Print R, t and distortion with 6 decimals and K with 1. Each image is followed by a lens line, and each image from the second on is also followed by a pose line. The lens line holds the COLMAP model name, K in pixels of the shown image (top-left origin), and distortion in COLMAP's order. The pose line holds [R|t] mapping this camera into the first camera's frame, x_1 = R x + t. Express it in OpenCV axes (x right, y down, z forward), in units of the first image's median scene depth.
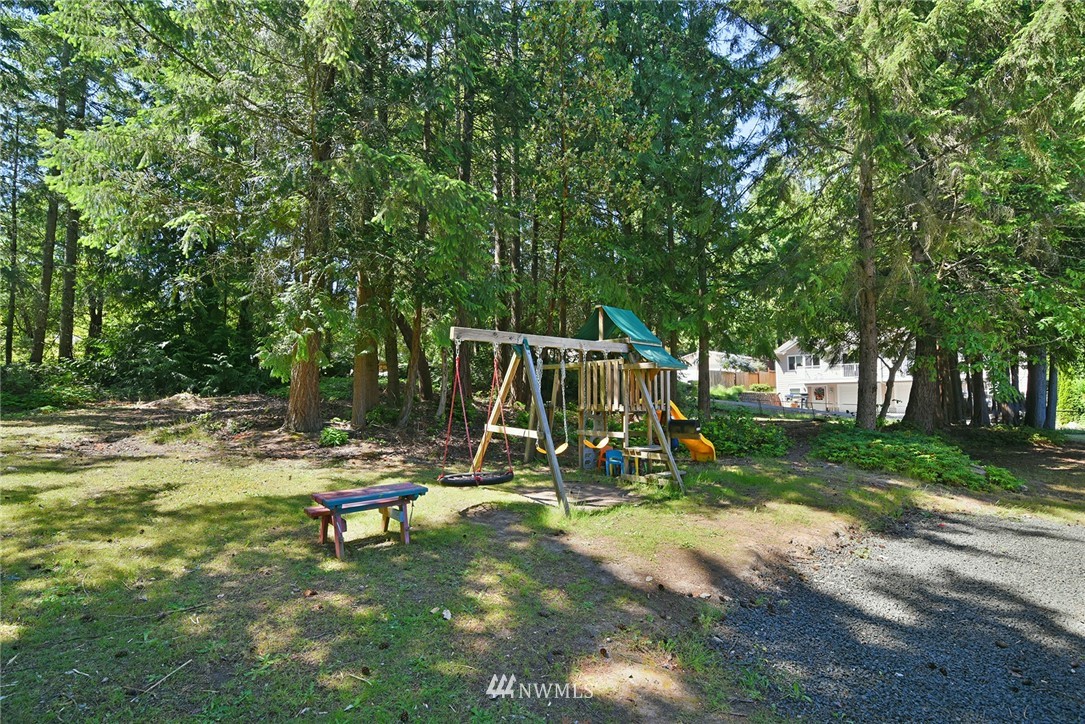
lens RADIAL K [[505.6, 0, 542.5], [0, 505.6, 370.2], [0, 0, 1]] dist [-0.019273, 0.001102]
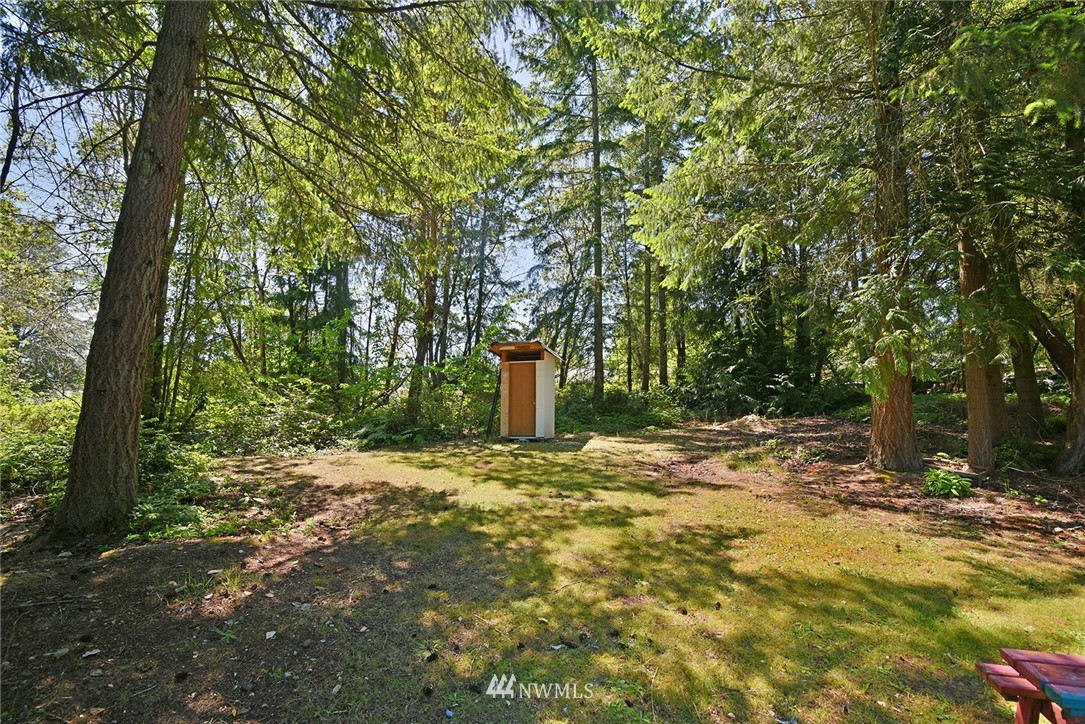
lens RADIAL K [[505.6, 0, 542.8], [0, 505.6, 363.5], [0, 0, 1]] dist [-0.019273, 0.001102]
pose [[0.531959, -0.079581, -0.843023, -0.102543], [0.038899, 0.996820, -0.069554, -0.005661], [0.845876, 0.004207, 0.533362, 0.139478]]
